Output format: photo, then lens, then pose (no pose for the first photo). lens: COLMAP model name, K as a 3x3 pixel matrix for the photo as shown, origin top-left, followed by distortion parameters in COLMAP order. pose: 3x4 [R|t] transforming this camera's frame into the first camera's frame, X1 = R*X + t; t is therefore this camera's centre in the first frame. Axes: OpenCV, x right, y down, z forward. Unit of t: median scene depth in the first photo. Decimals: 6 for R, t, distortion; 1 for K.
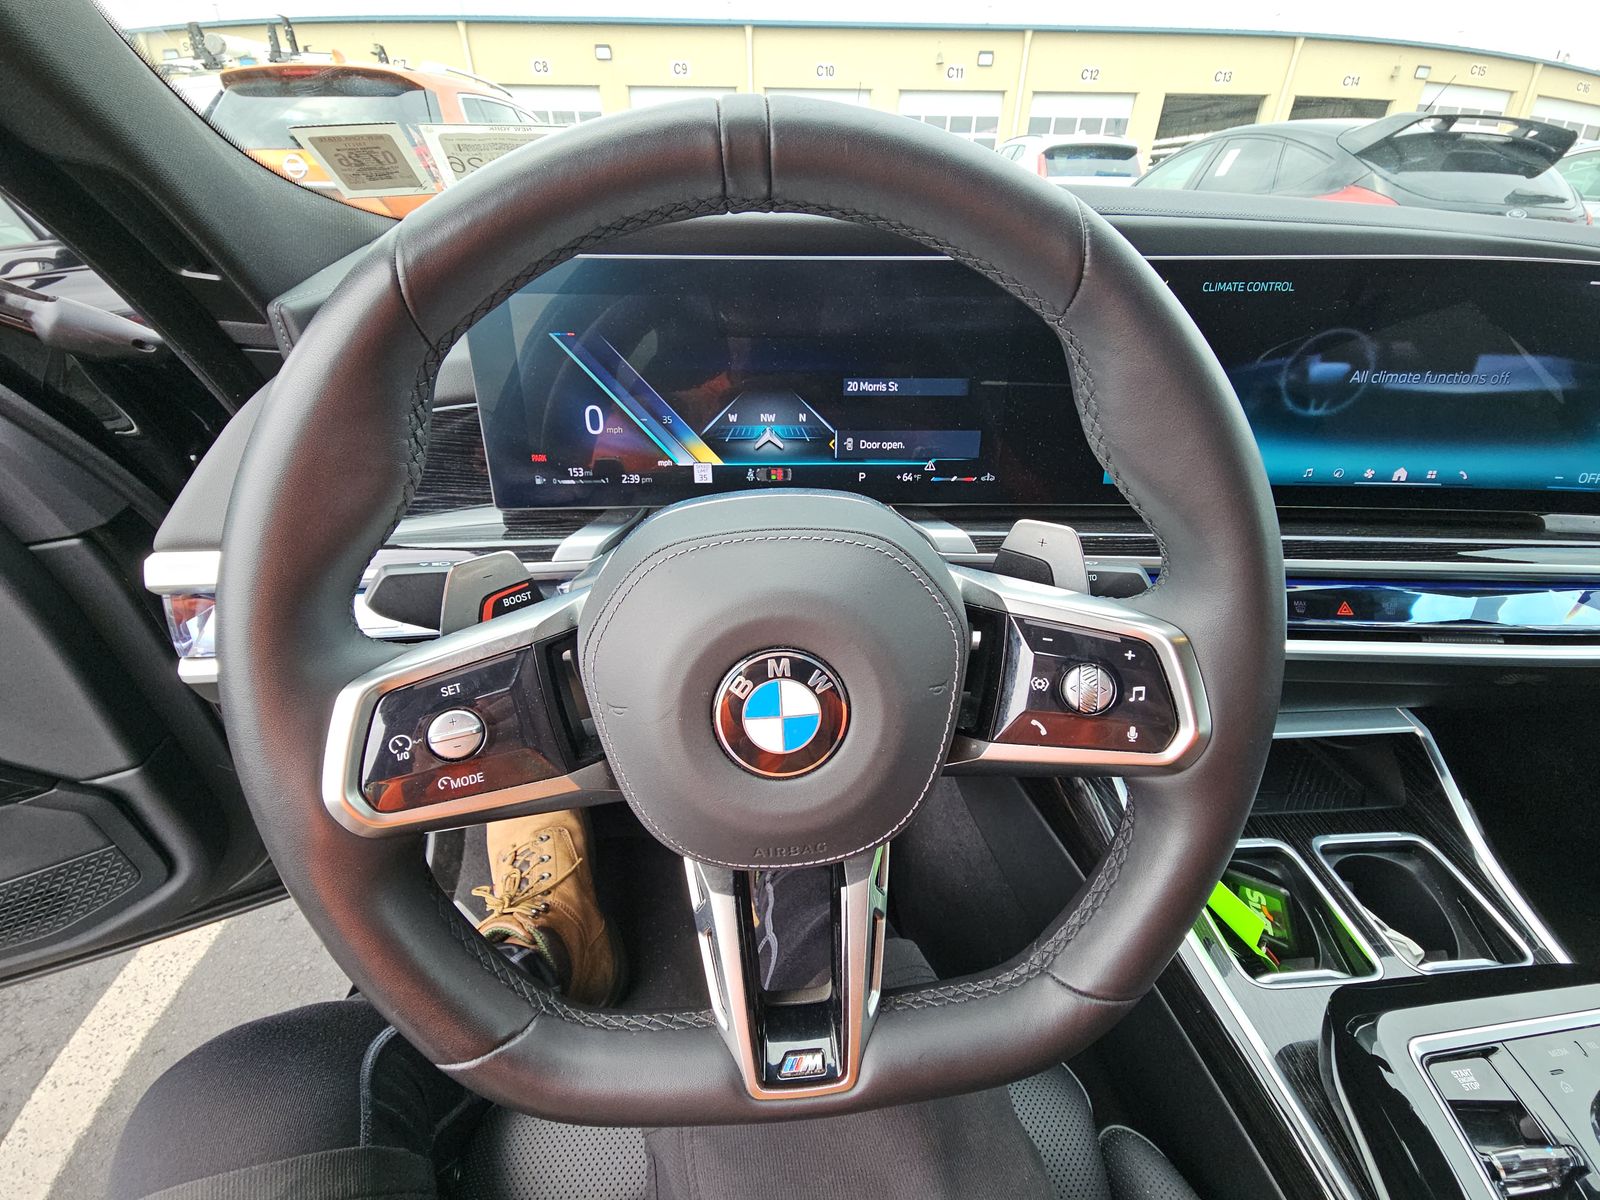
lens RADIAL K [[645.4, 0, 789.2], [0, 645.4, 606.4], [0, 0, 1]] dist [0.010877, -0.004928]
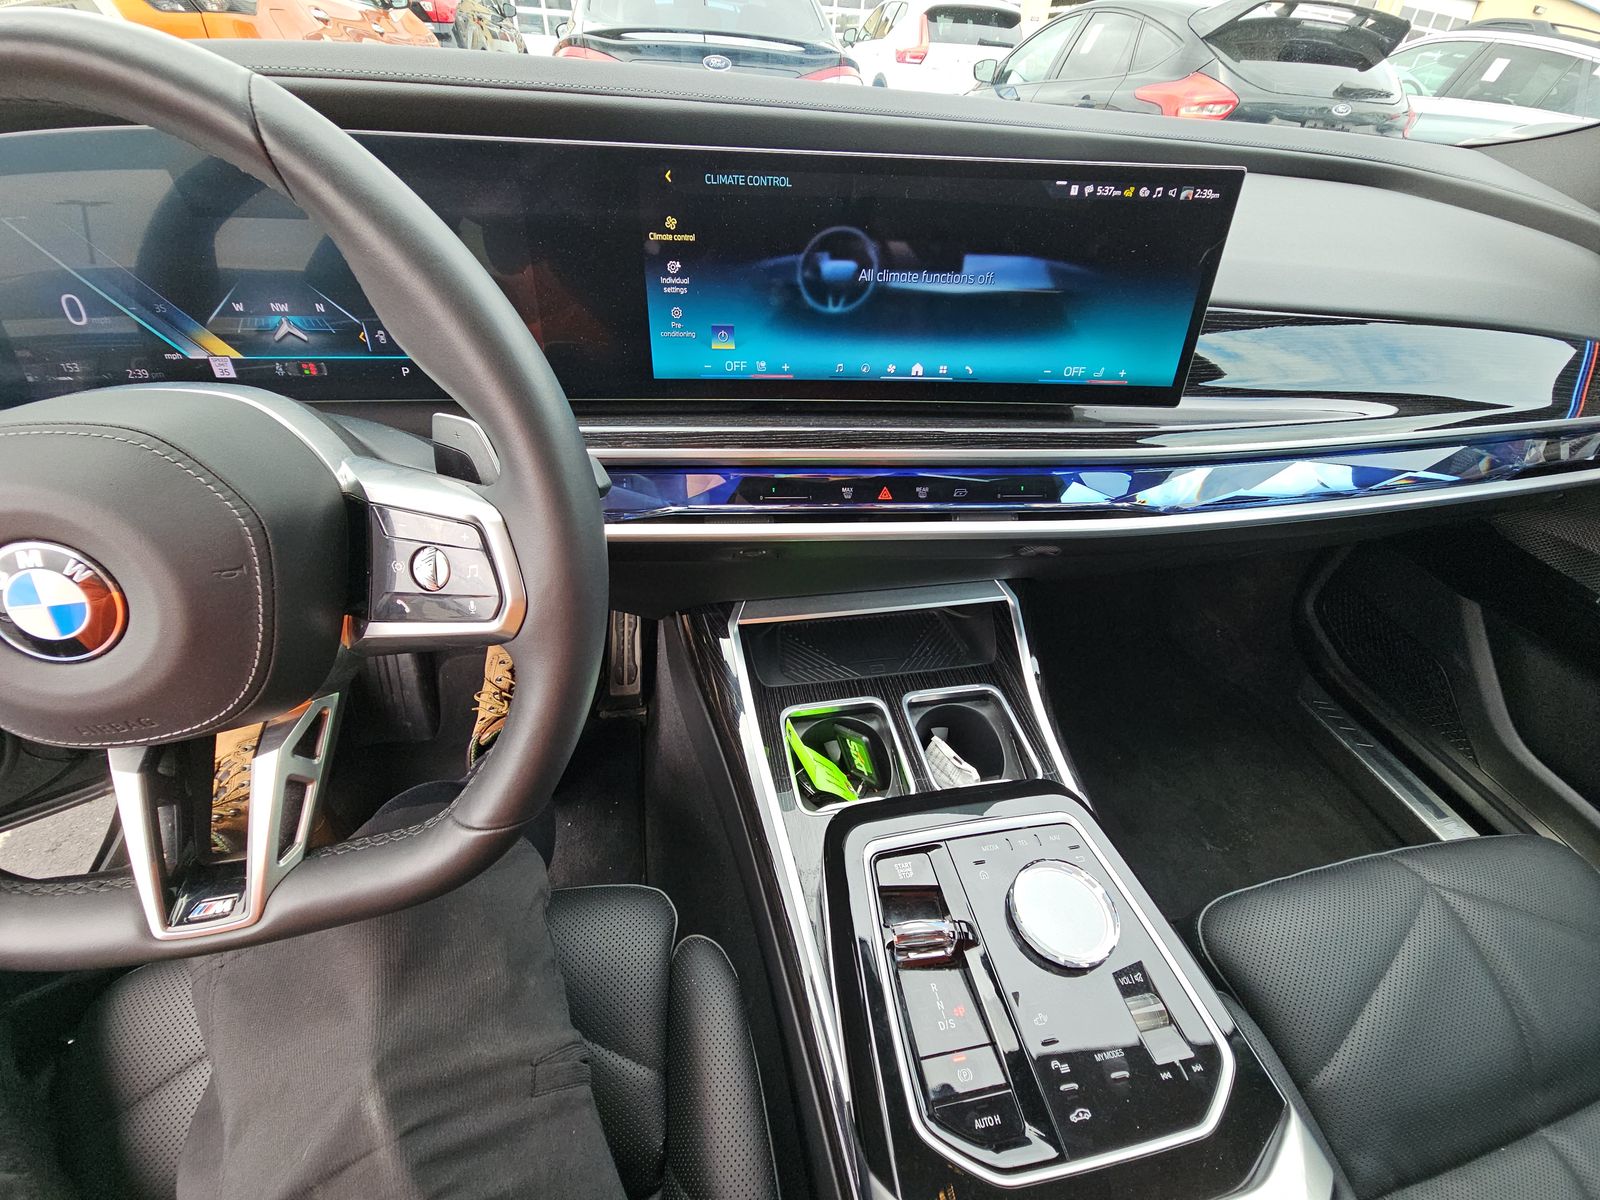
lens RADIAL K [[645.4, 0, 808.2], [0, 645.4, 598.4], [0, 0, 1]] dist [0.010877, -0.004928]
pose [[0.991488, -0.045209, 0.122097, 0.607734], [0.028199, 0.990085, 0.137609, 0.027084], [-0.127108, -0.132994, 0.982932, -0.112872]]
